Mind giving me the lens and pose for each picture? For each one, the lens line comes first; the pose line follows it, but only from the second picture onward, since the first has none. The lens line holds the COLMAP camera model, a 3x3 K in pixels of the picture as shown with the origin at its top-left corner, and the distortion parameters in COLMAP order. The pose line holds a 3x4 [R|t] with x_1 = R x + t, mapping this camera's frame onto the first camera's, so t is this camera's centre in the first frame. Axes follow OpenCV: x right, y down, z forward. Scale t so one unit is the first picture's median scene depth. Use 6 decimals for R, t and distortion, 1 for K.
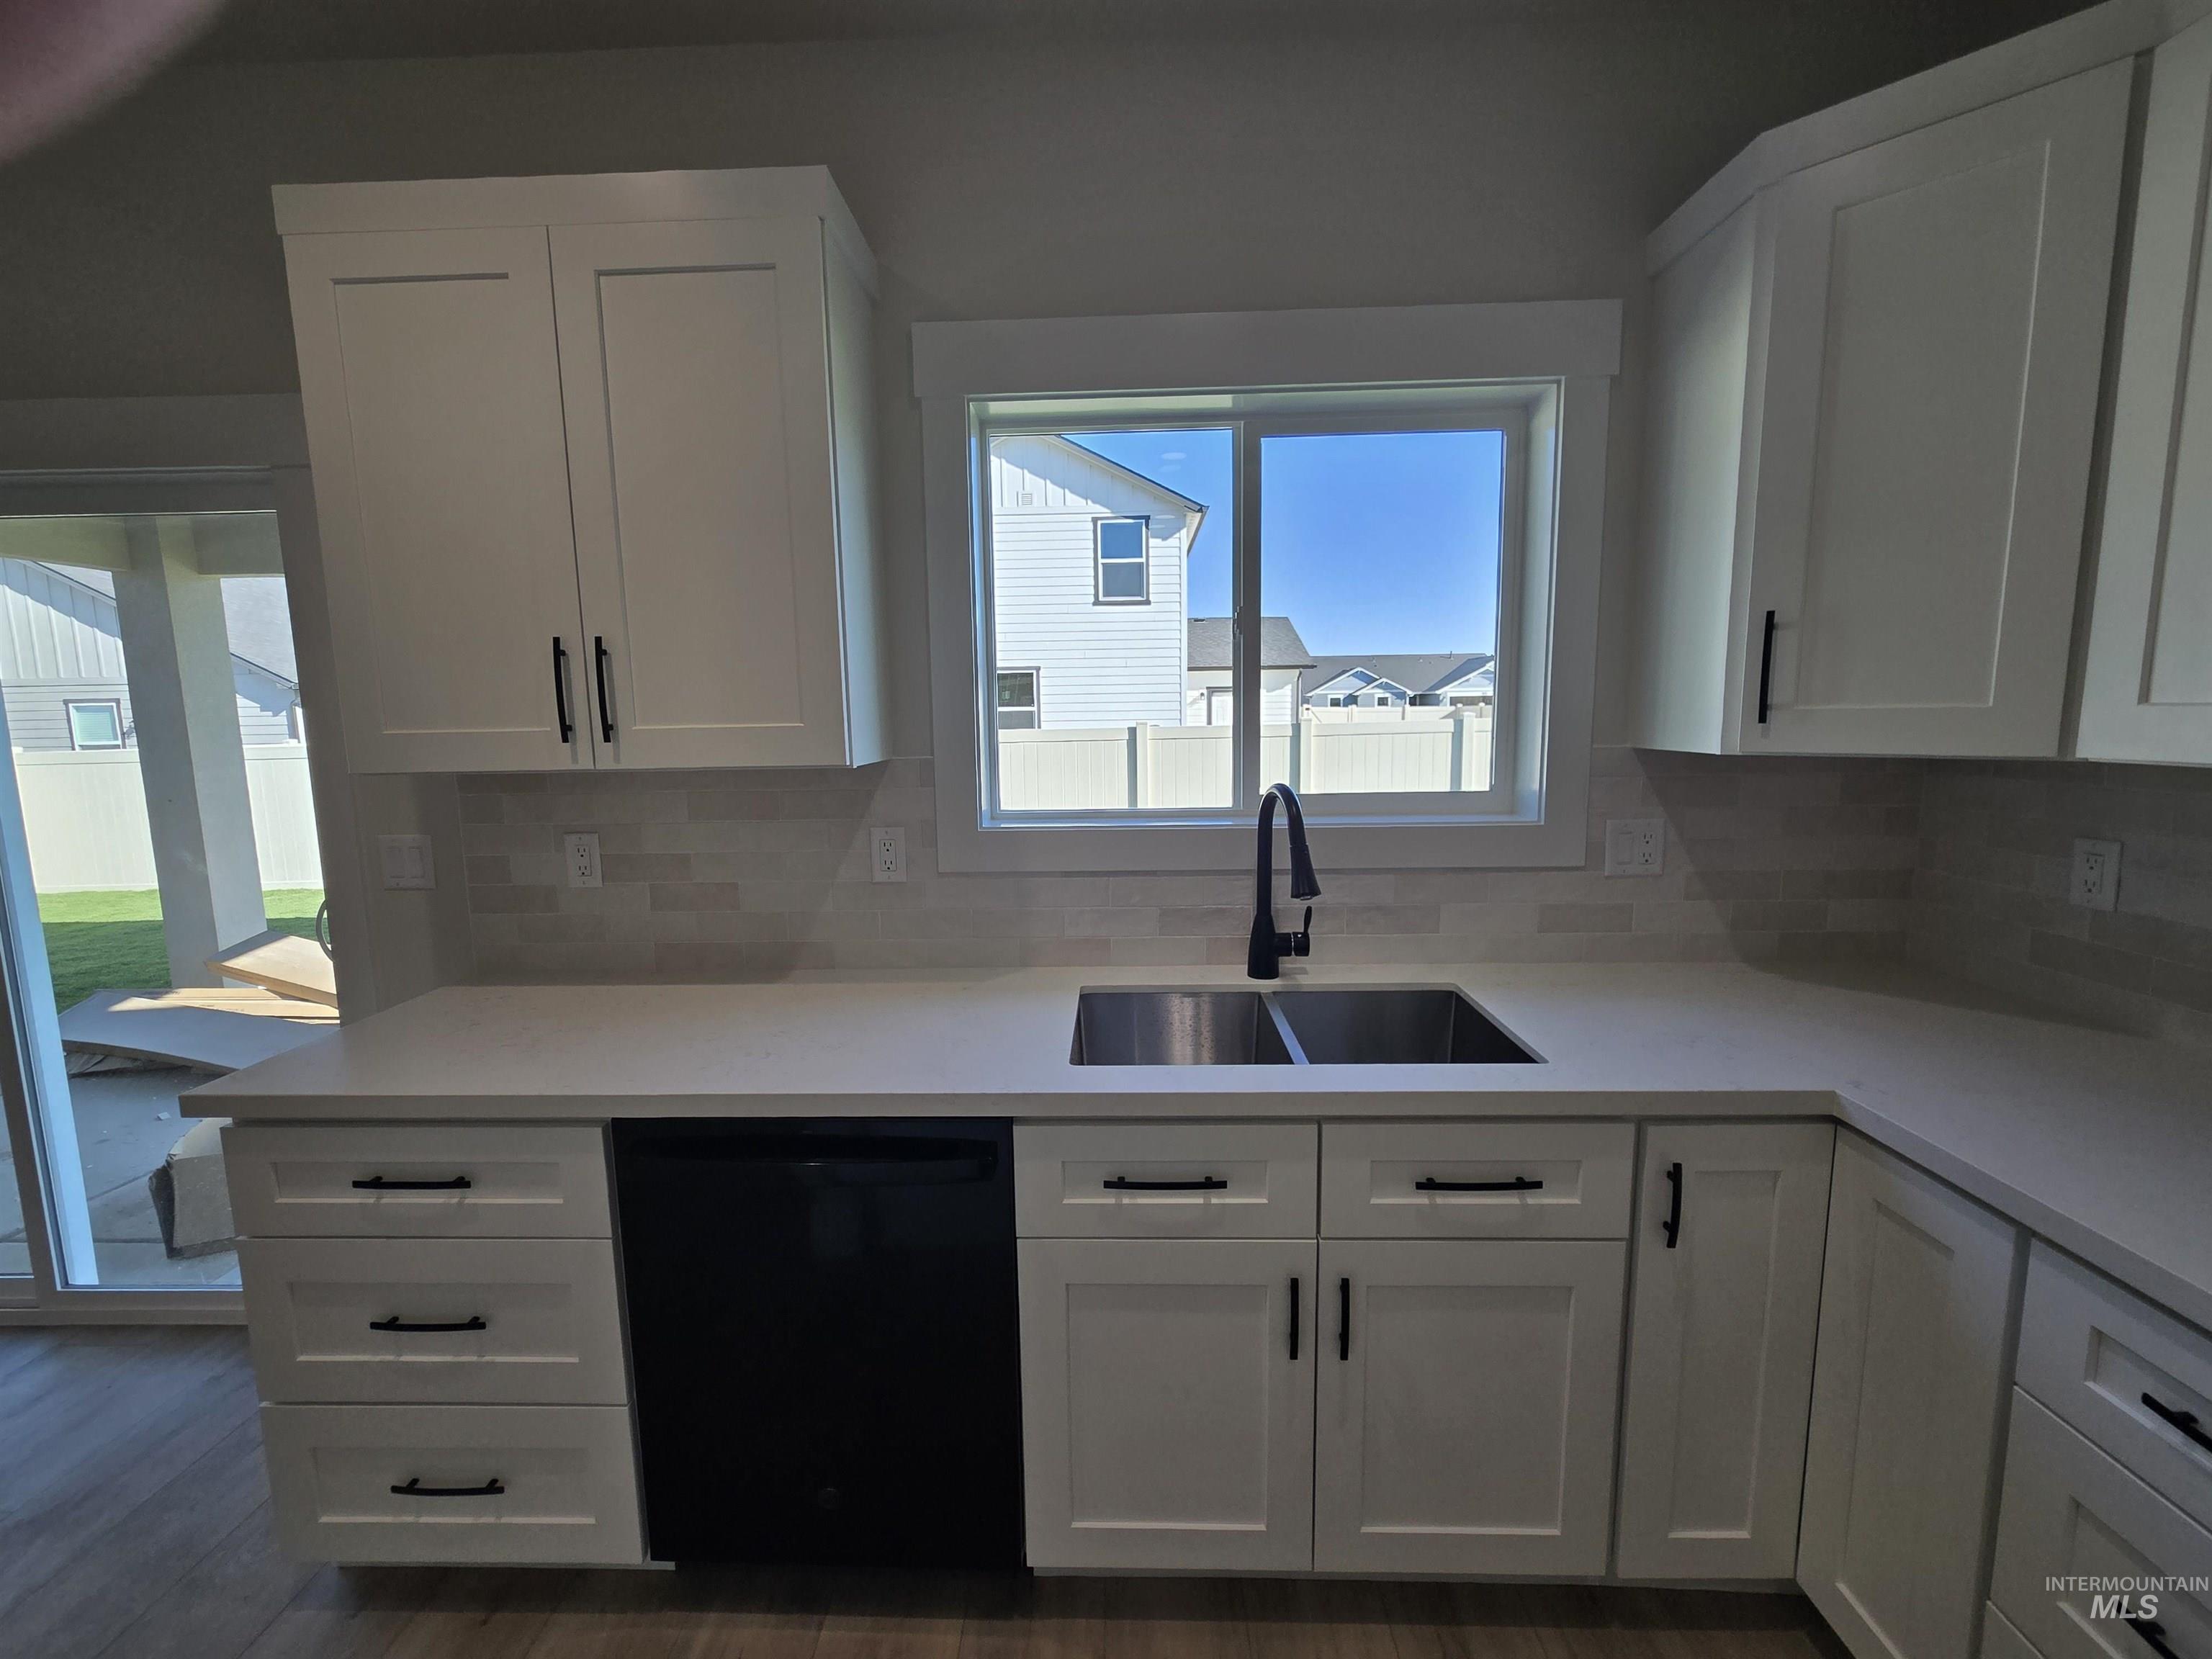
lens RADIAL K [[908.7, 0, 1100.7], [0, 908.7, 825.0], [0, 0, 1]] dist [-0.000220, 0.000087]
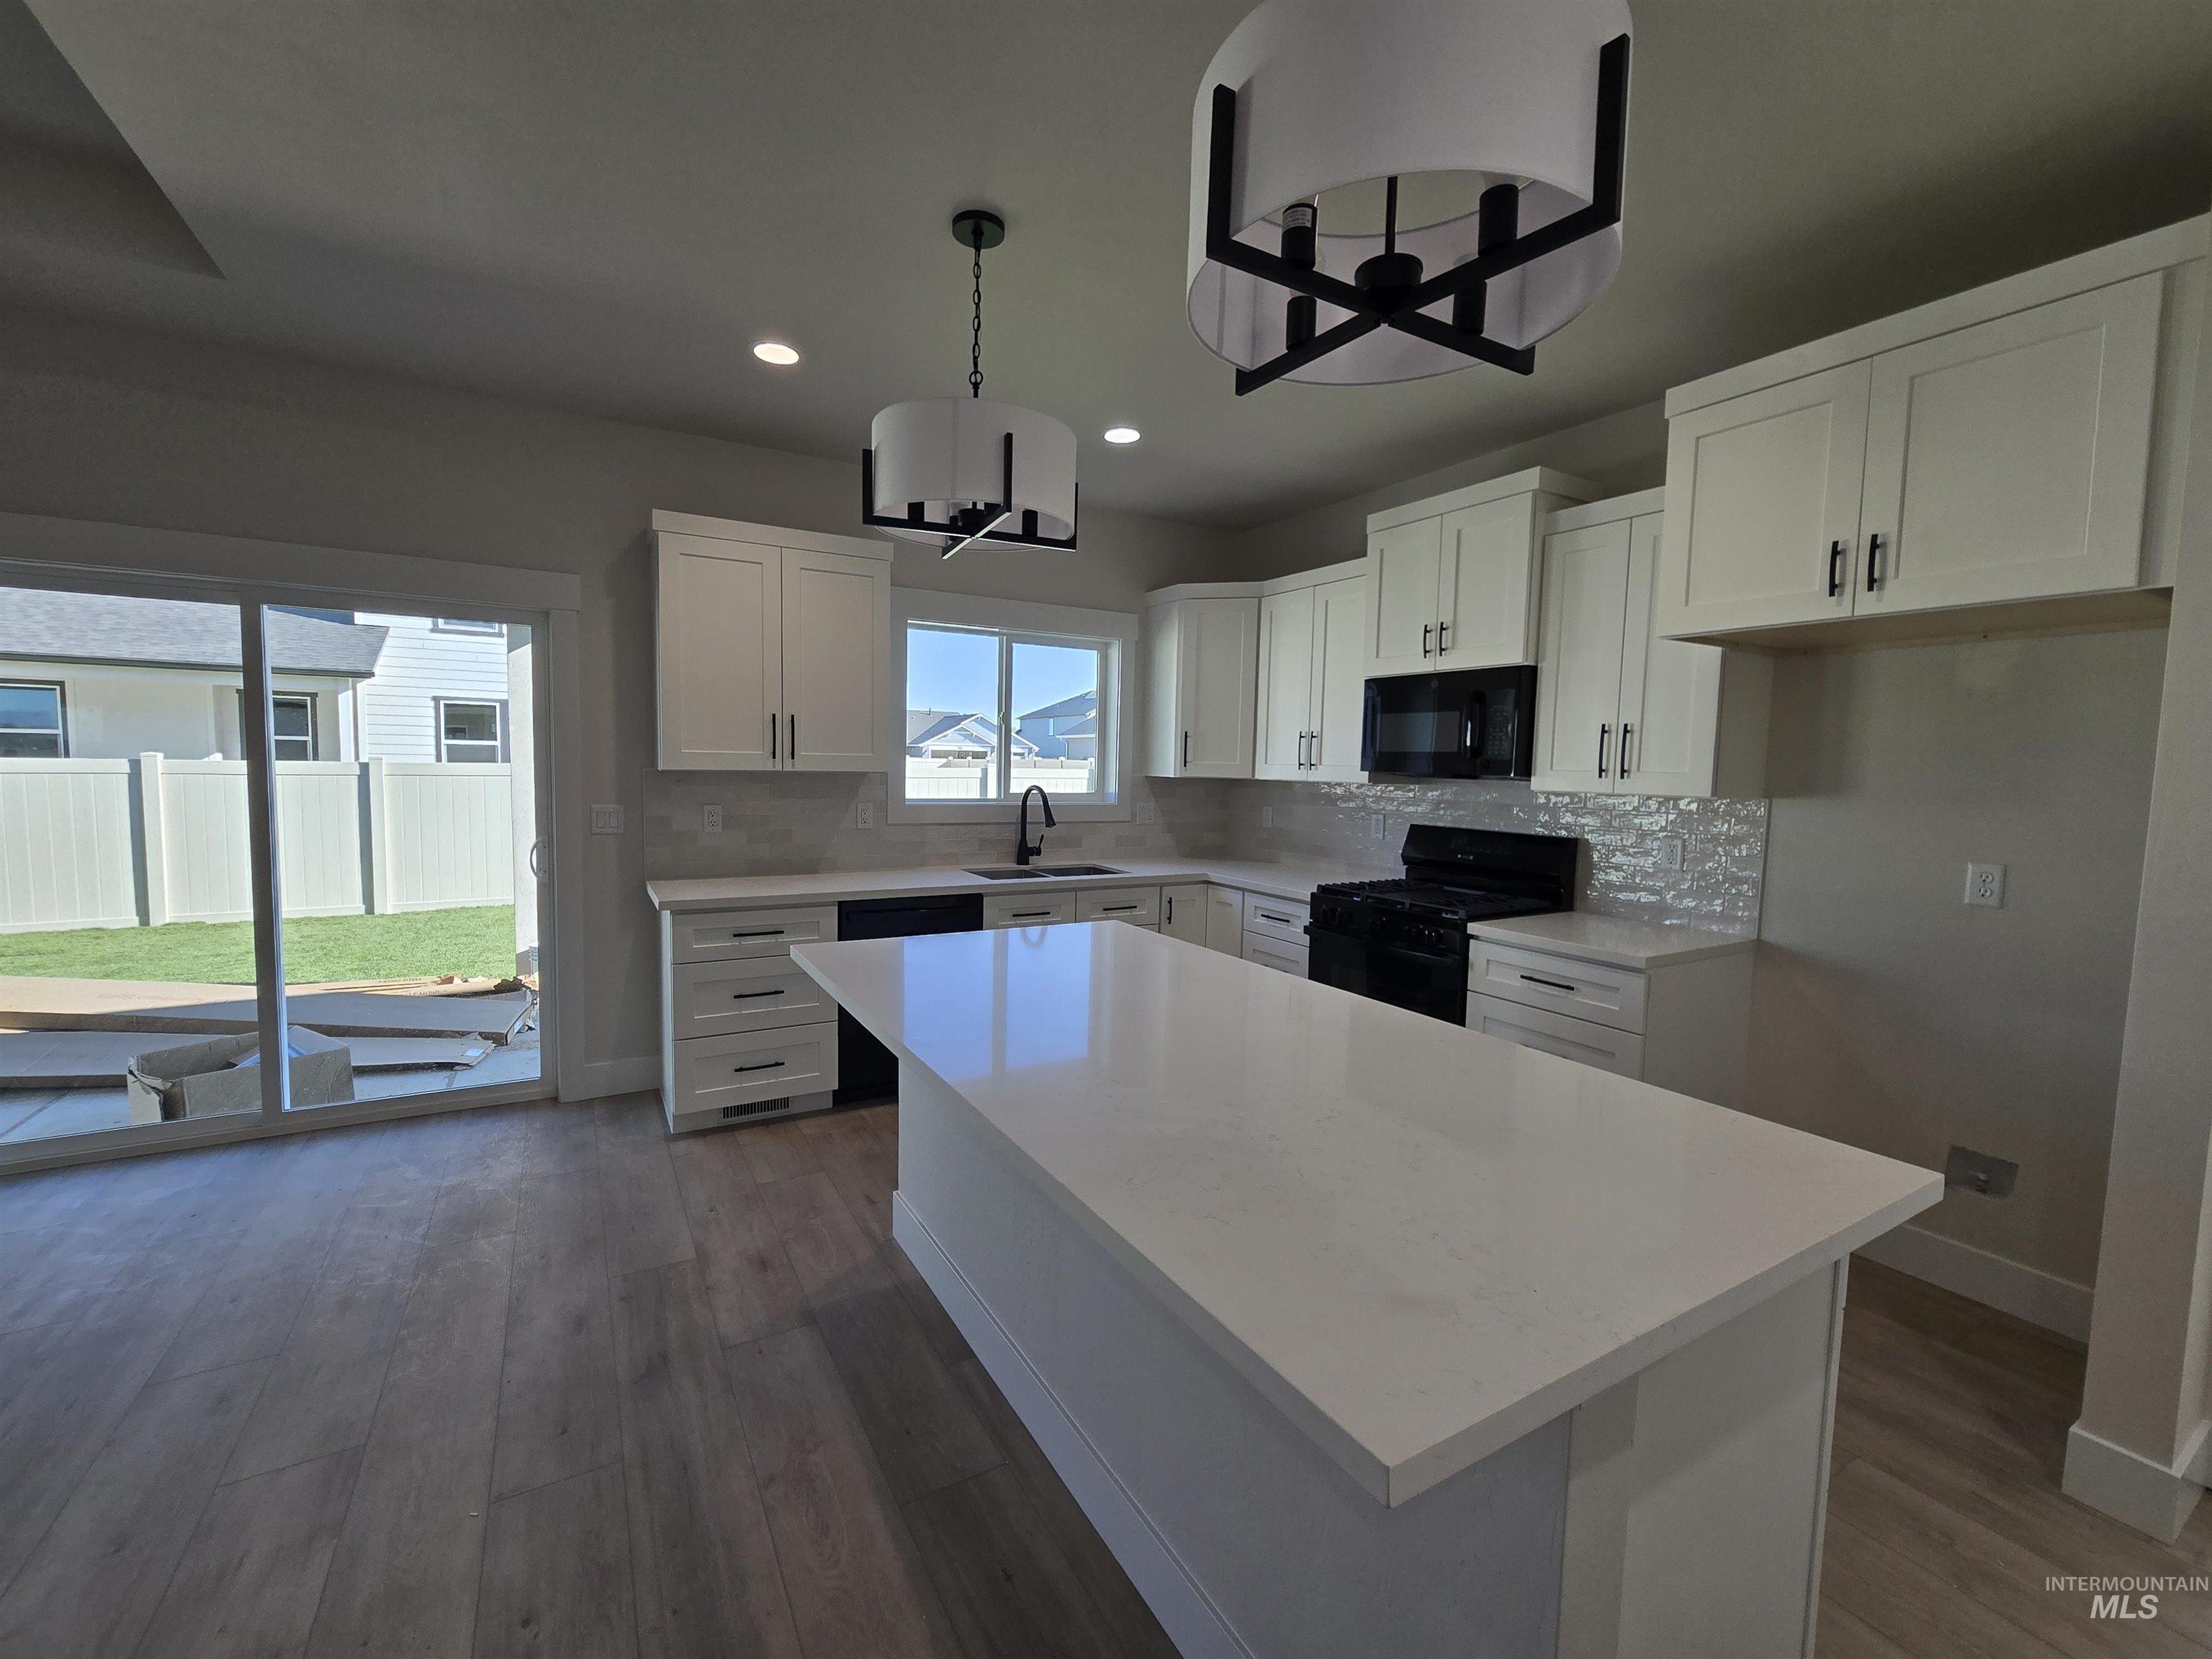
lens RADIAL K [[906.2, 0, 1090.5], [0, 906.2, 829.0], [0, 0, 1]] dist [-0.002913, 0.001079]
pose [[0.851425, -0.003399, 0.524466, -1.005446], [0.028690, 0.998784, -0.040103, 0.184498], [-0.523692, 0.049192, 0.850486, -1.246652]]
